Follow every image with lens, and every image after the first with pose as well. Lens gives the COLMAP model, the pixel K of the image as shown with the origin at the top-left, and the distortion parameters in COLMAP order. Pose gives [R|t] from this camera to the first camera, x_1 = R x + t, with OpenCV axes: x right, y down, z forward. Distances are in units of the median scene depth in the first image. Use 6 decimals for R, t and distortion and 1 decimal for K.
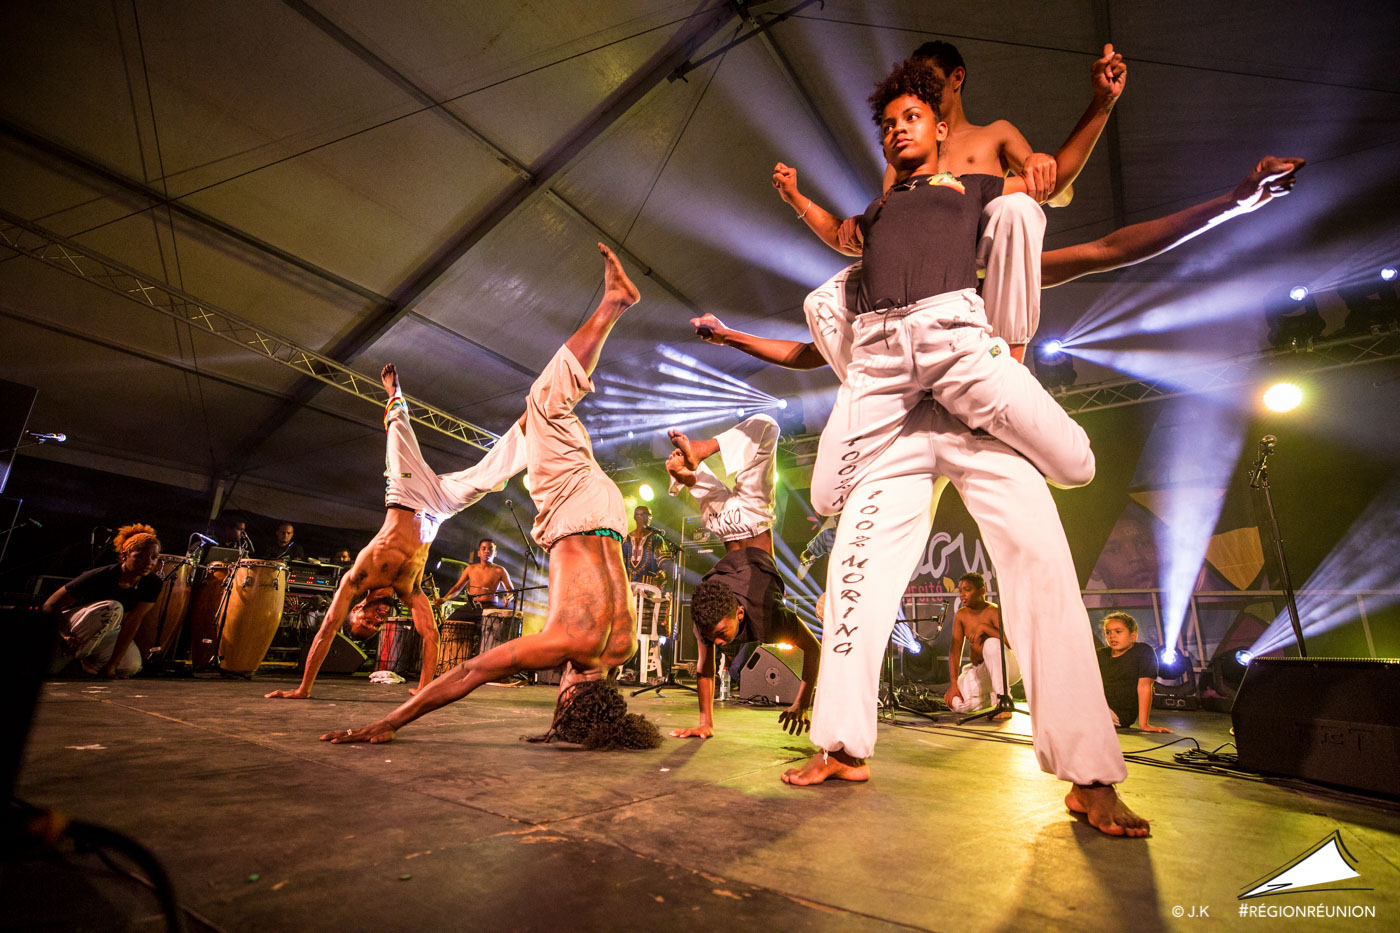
lens RADIAL K [[640.7, 0, 697.0], [0, 640.7, 458.9], [0, 0, 1]] dist [-0.050711, 0.015013]
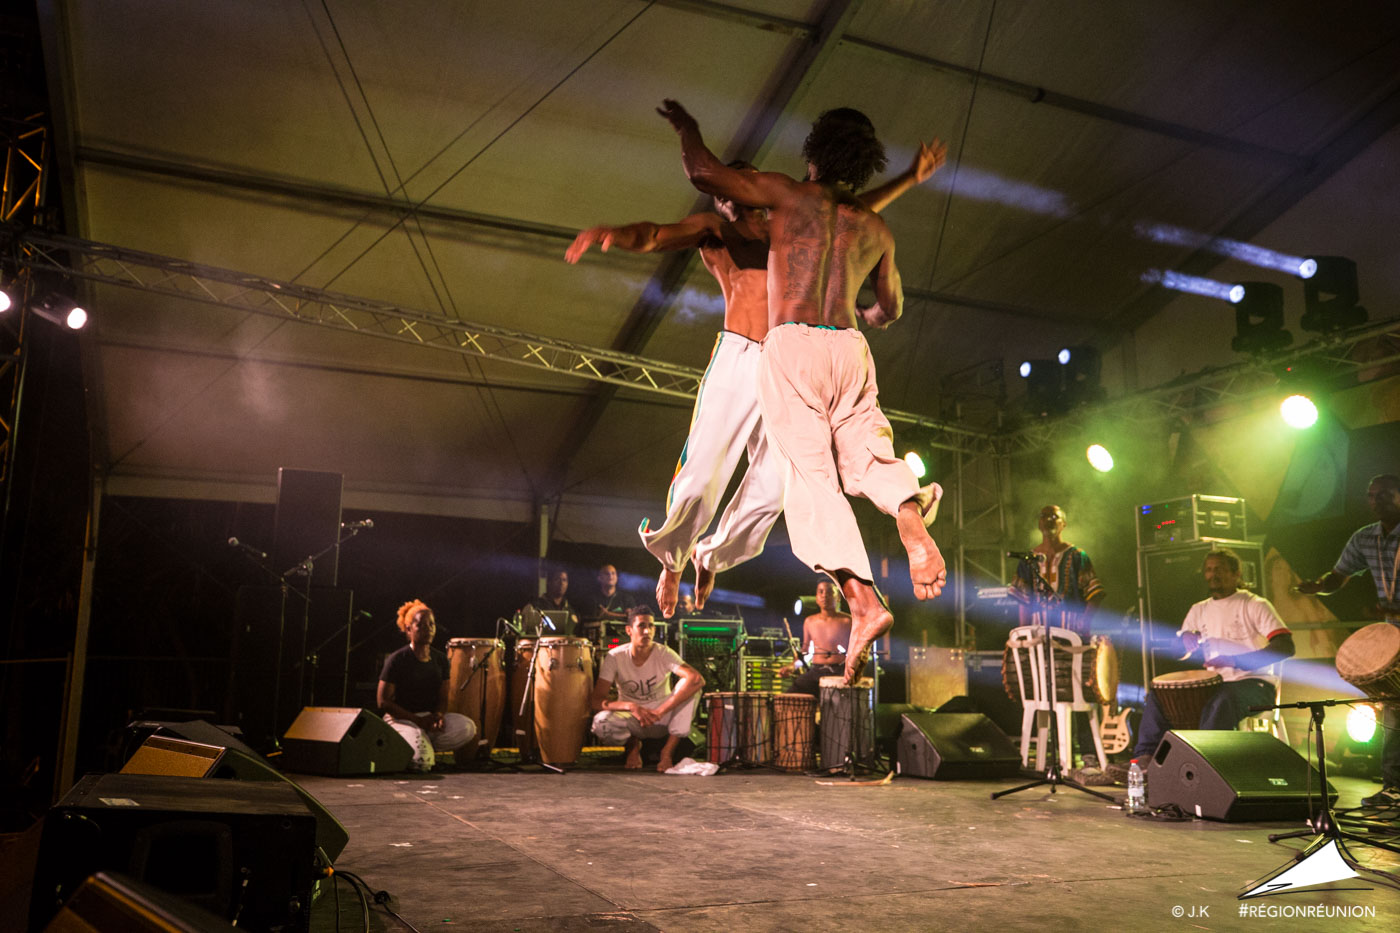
lens RADIAL K [[1181.0, 0, 697.1], [0, 1181.0, 442.6], [0, 0, 1]] dist [0.038523, 0.003044]
pose [[0.839770, -0.128763, -0.527453, 0.285904], [0.176351, 0.983486, 0.040682, -0.108116], [0.513504, -0.127180, 0.848610, -0.212642]]
